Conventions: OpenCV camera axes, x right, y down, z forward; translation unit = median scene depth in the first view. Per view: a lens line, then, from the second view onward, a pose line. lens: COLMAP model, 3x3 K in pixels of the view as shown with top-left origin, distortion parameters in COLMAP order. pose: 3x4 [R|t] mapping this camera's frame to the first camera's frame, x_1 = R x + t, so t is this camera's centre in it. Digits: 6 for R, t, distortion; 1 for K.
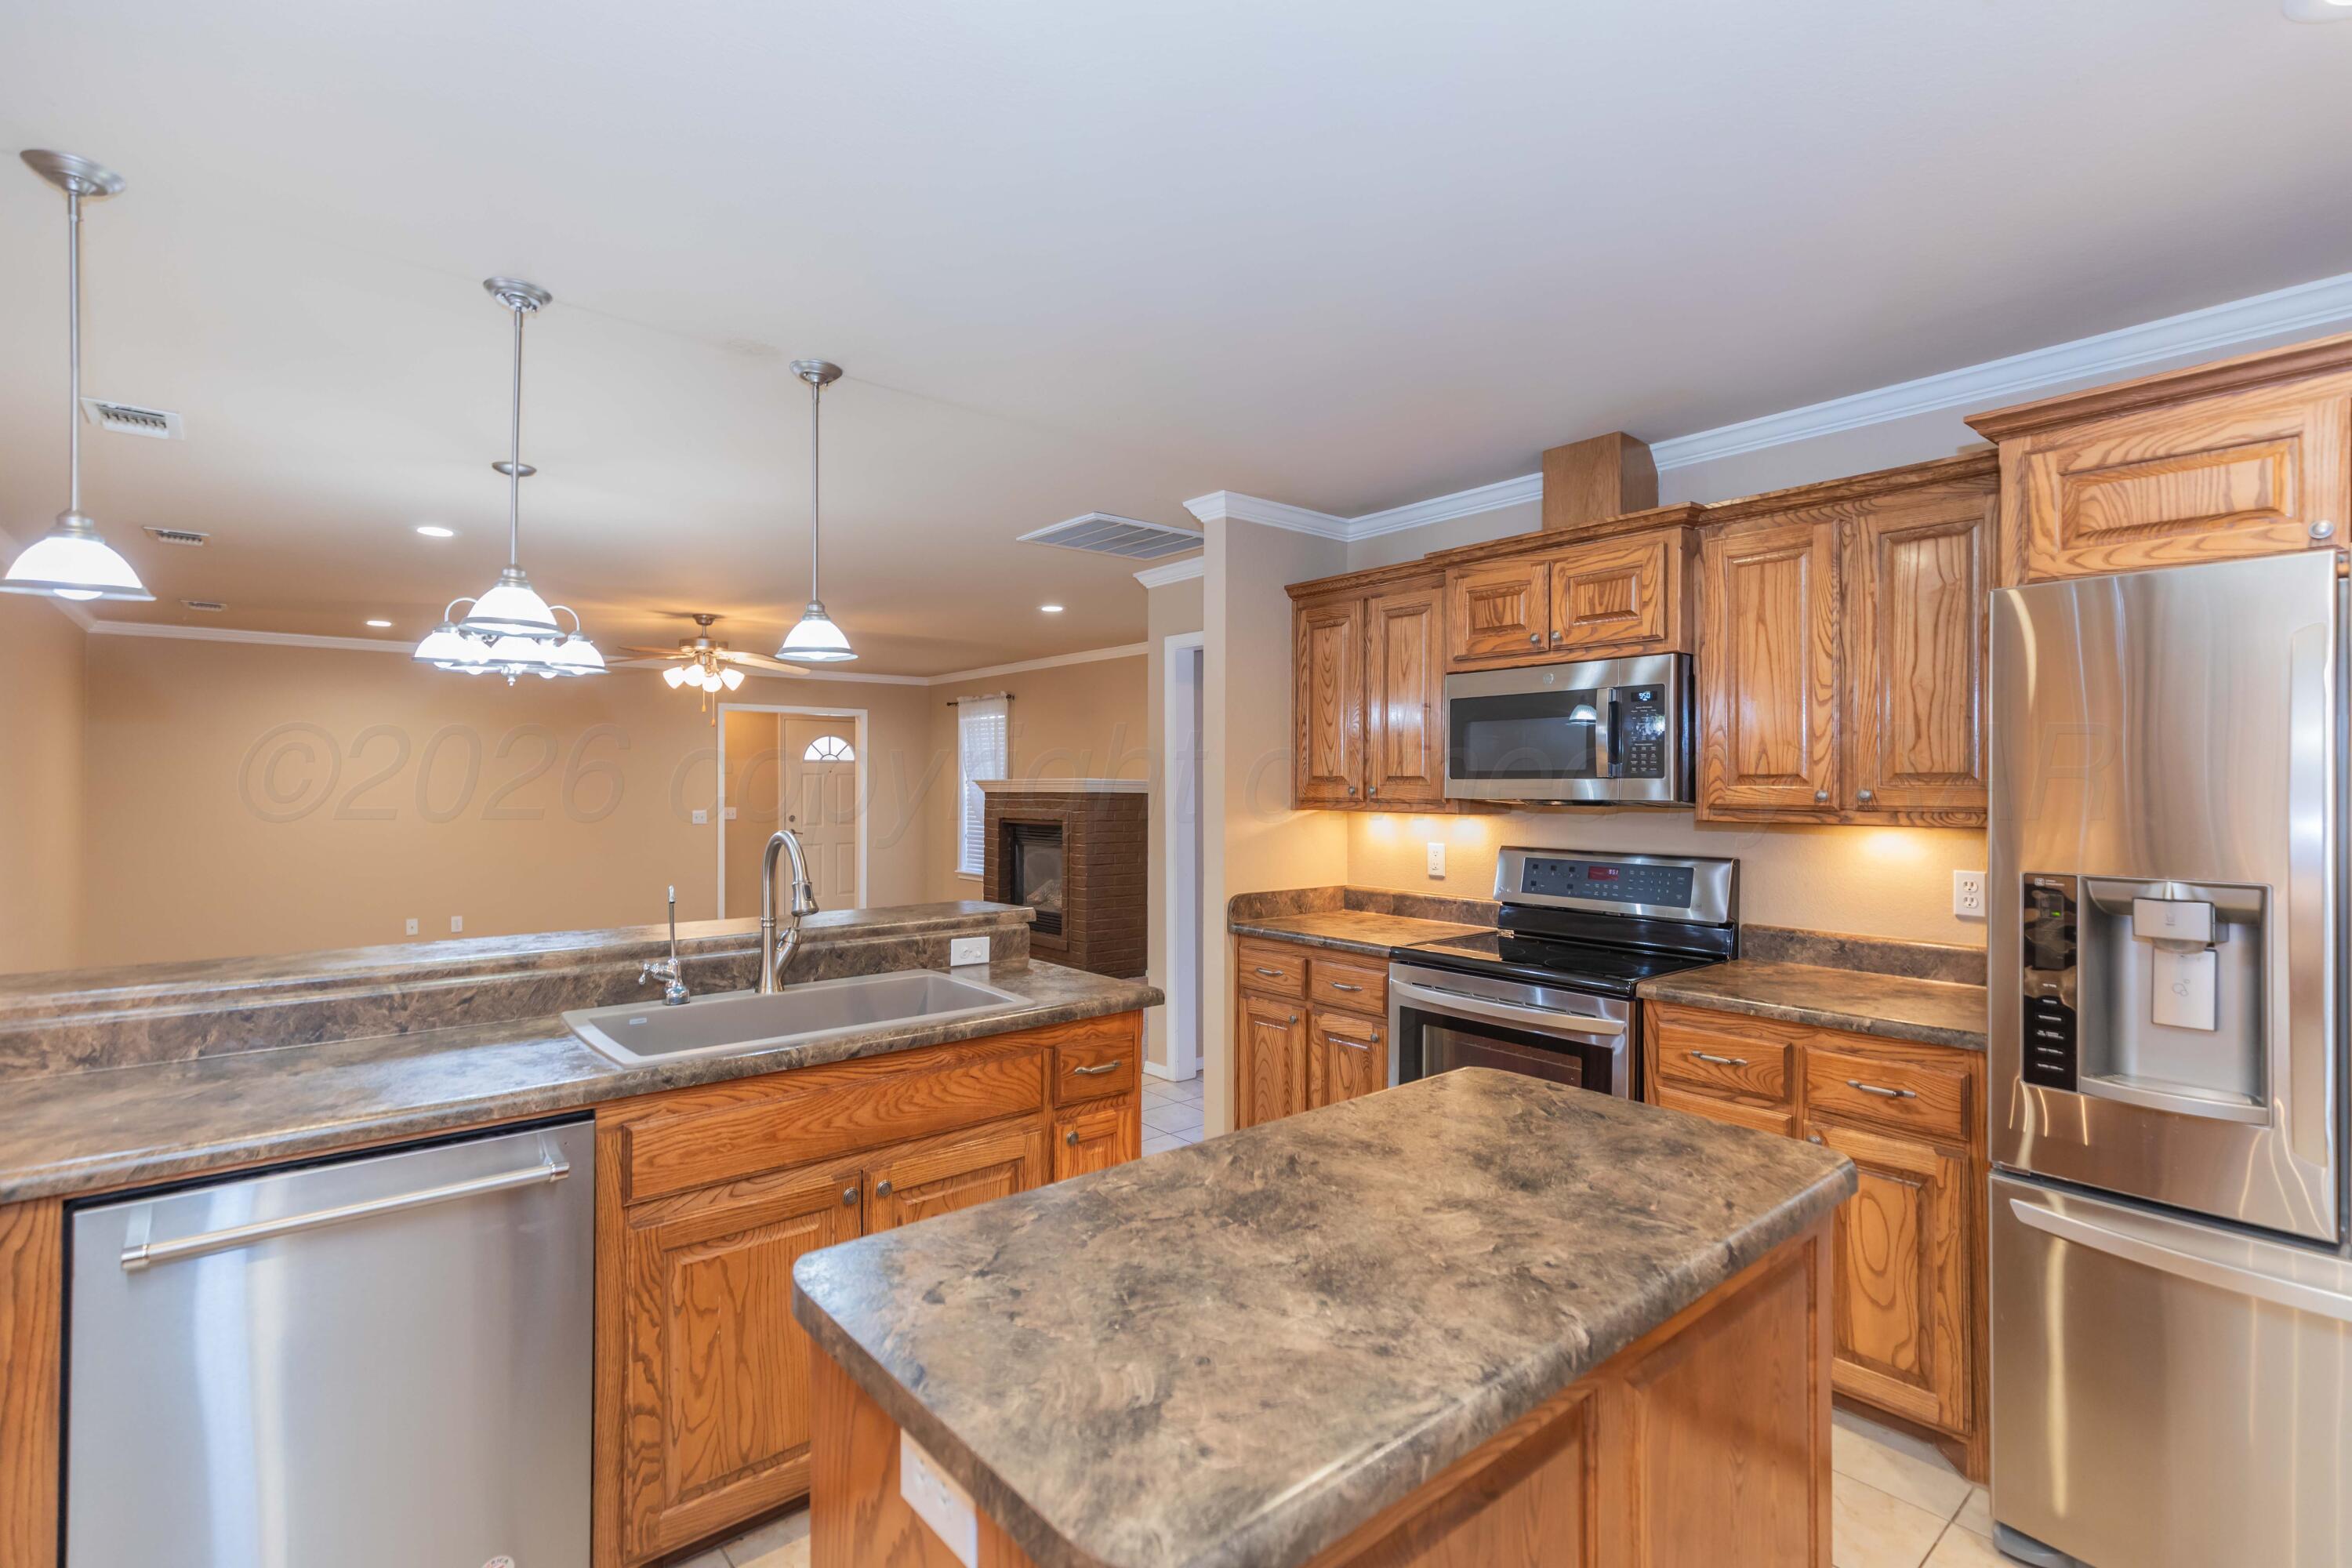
lens RADIAL K [[1088.3, 0, 1184.6], [0, 1088.3, 777.3], [0, 0, 1]] dist [0.006852, -0.001884]
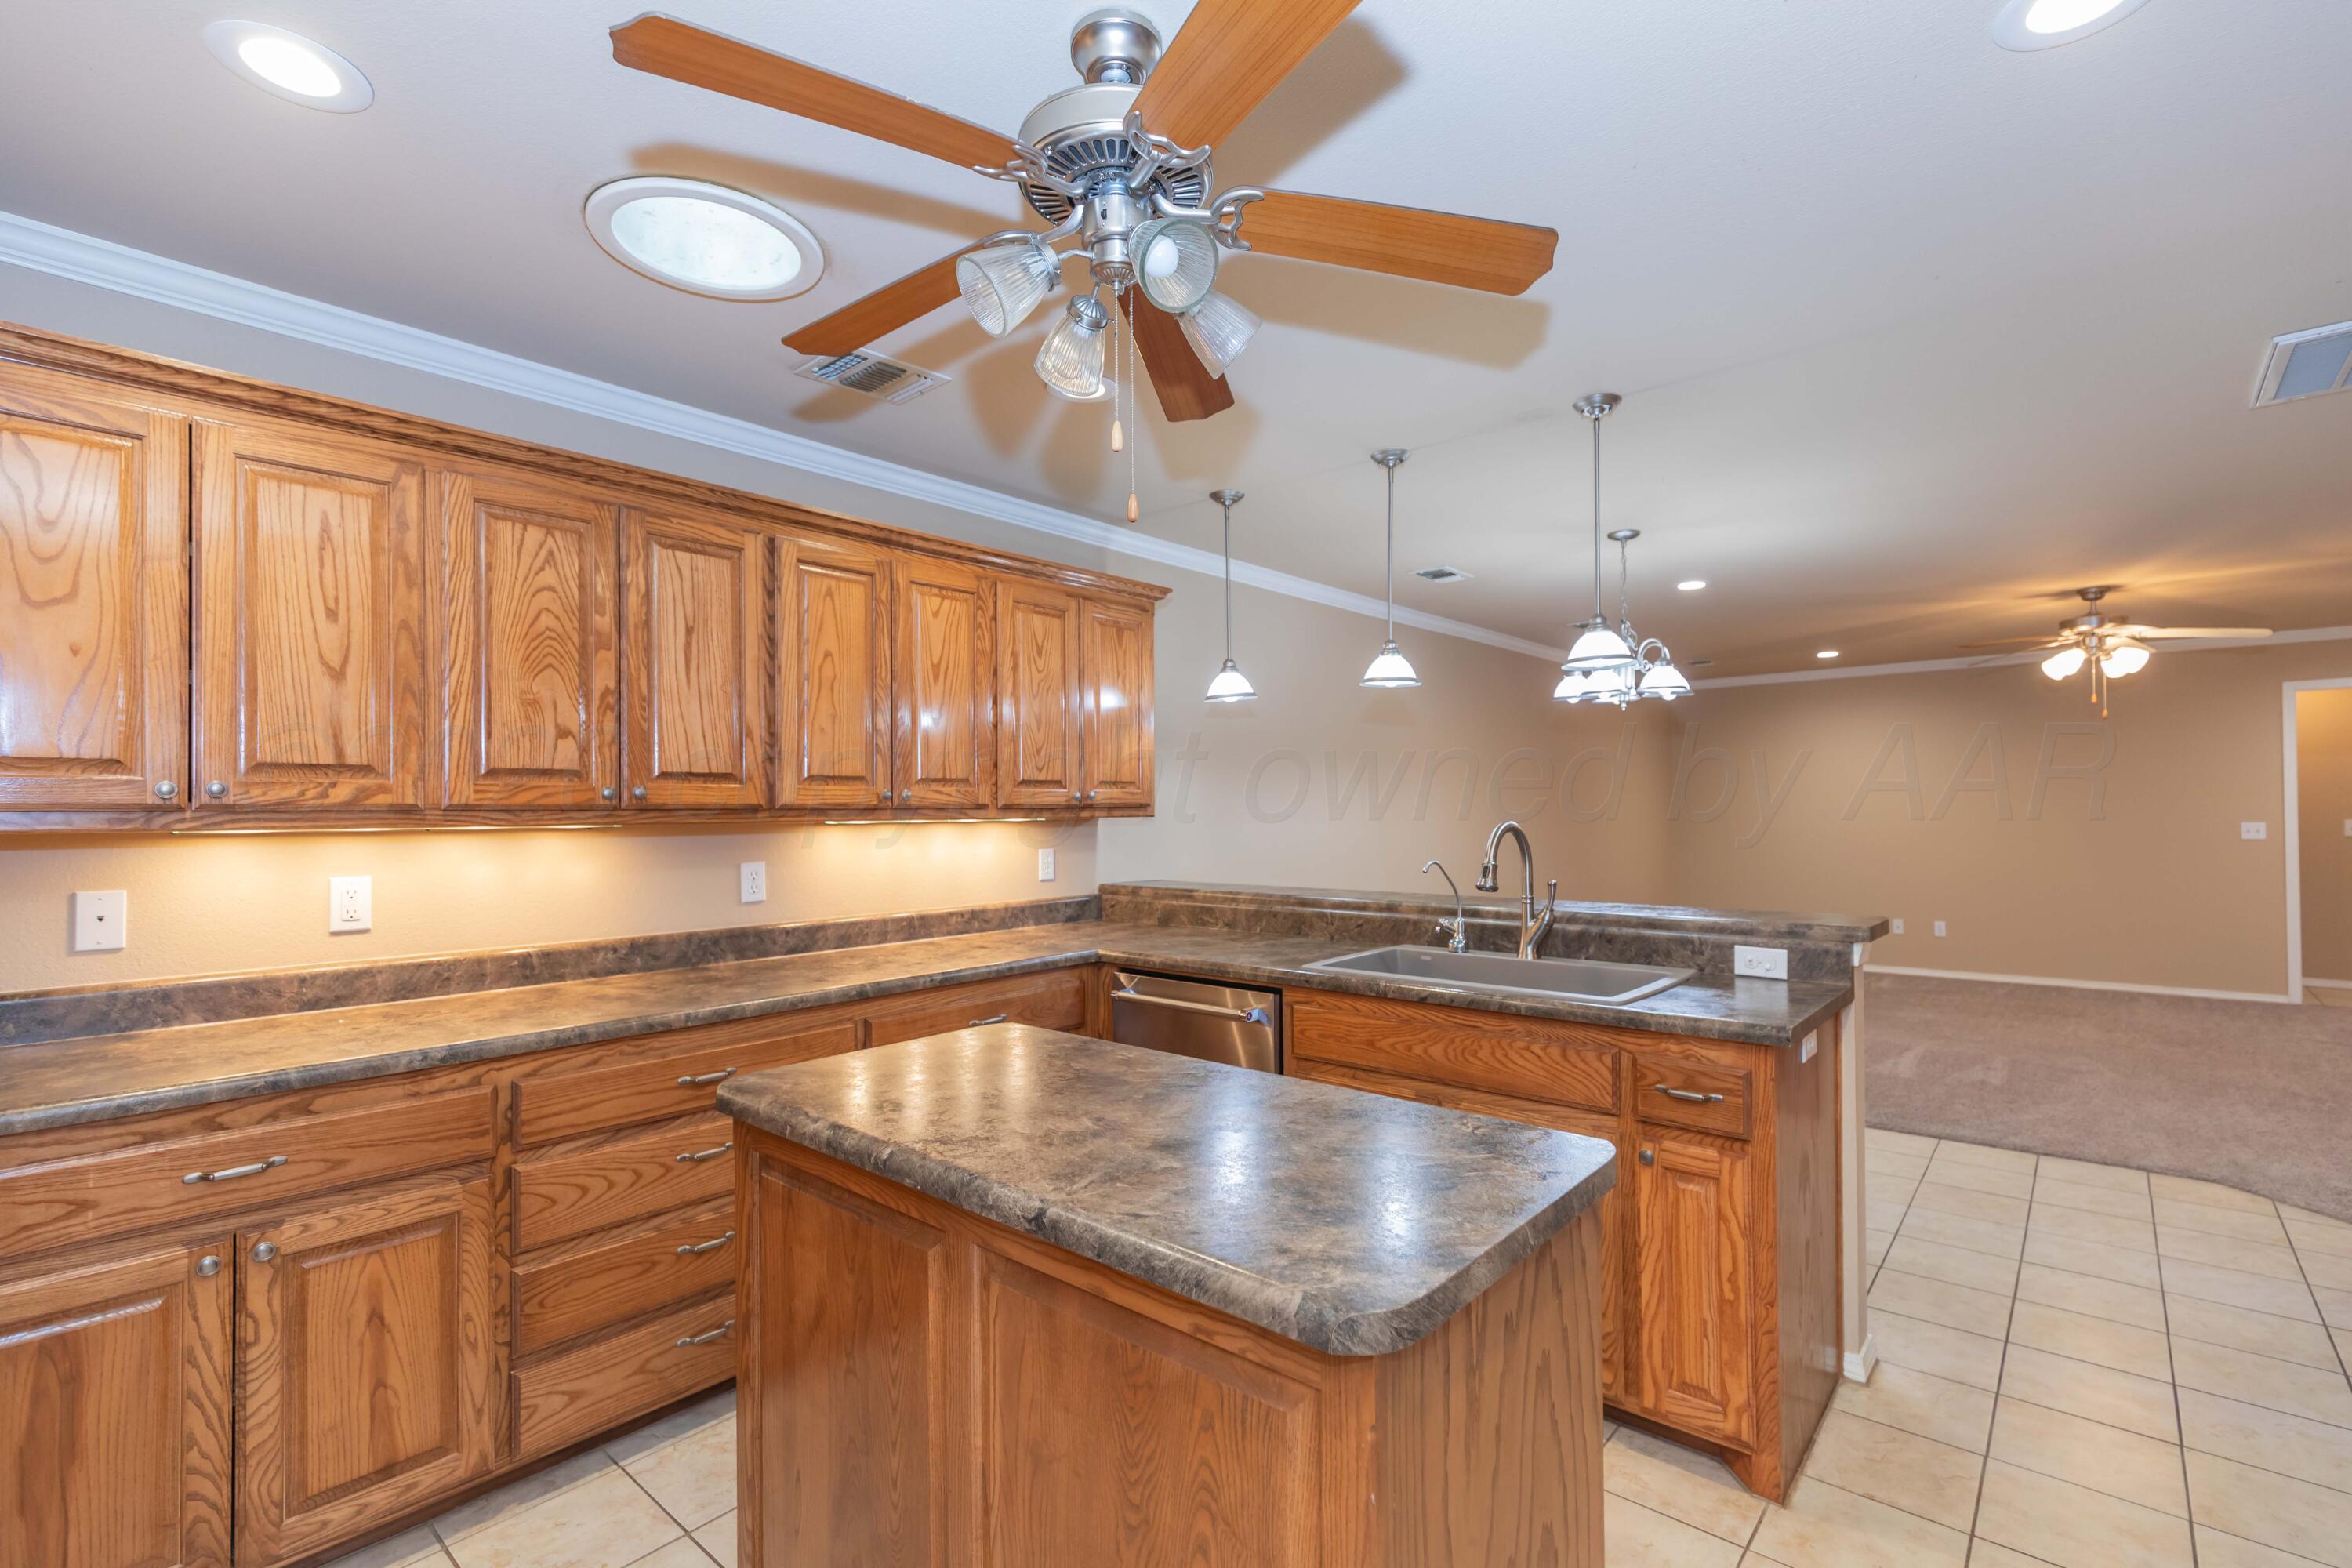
lens RADIAL K [[1044.7, 0, 1177.9], [0, 1044.7, 802.7], [0, 0, 1]] dist [-0.001002, 0.000347]
pose [[0.147942, -0.007814, -0.988965, 0.582970], [0.016071, 0.999856, -0.005496, 0.023836], [0.988866, -0.015080, 0.148046, 0.389525]]
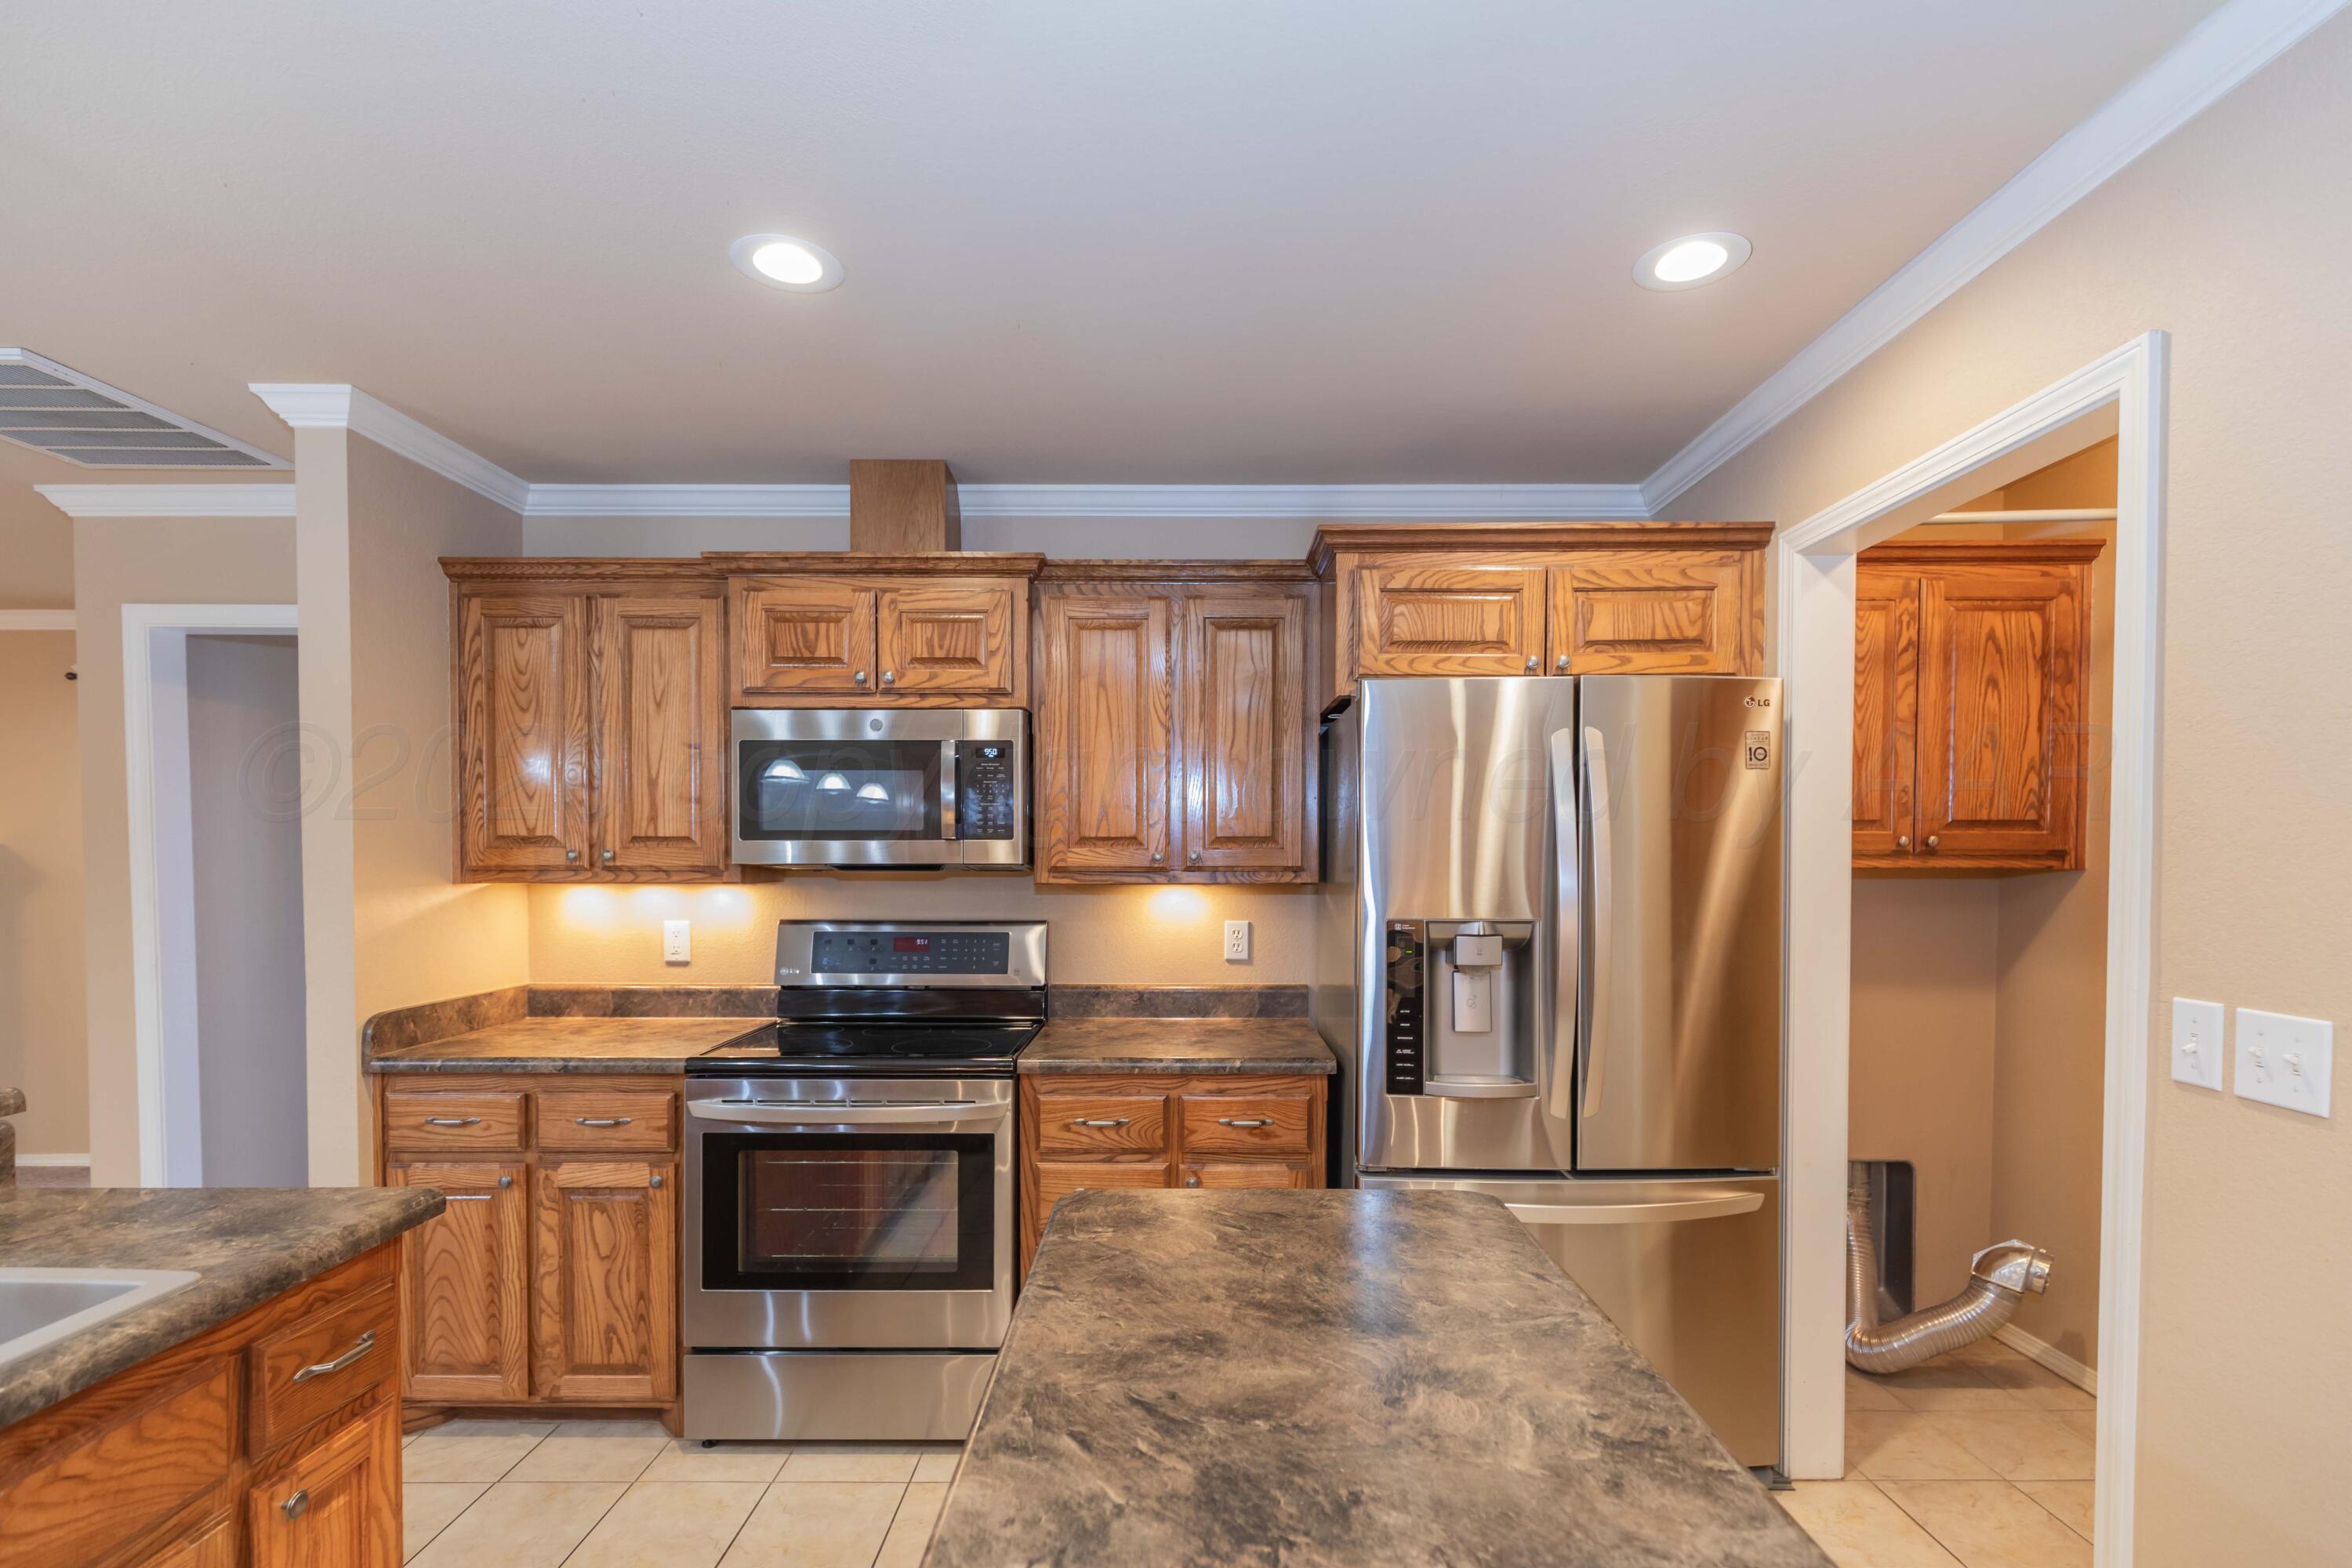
lens RADIAL K [[1088.3, 0, 1212.1], [0, 1088.3, 873.9], [0, 0, 1]] dist [0.006852, -0.001884]
pose [[0.642400, -0.017117, 0.766178, -0.180785], [-0.004358, 0.999653, 0.025986, 0.004962], [-0.766357, -0.020033, 0.642102, 0.261442]]
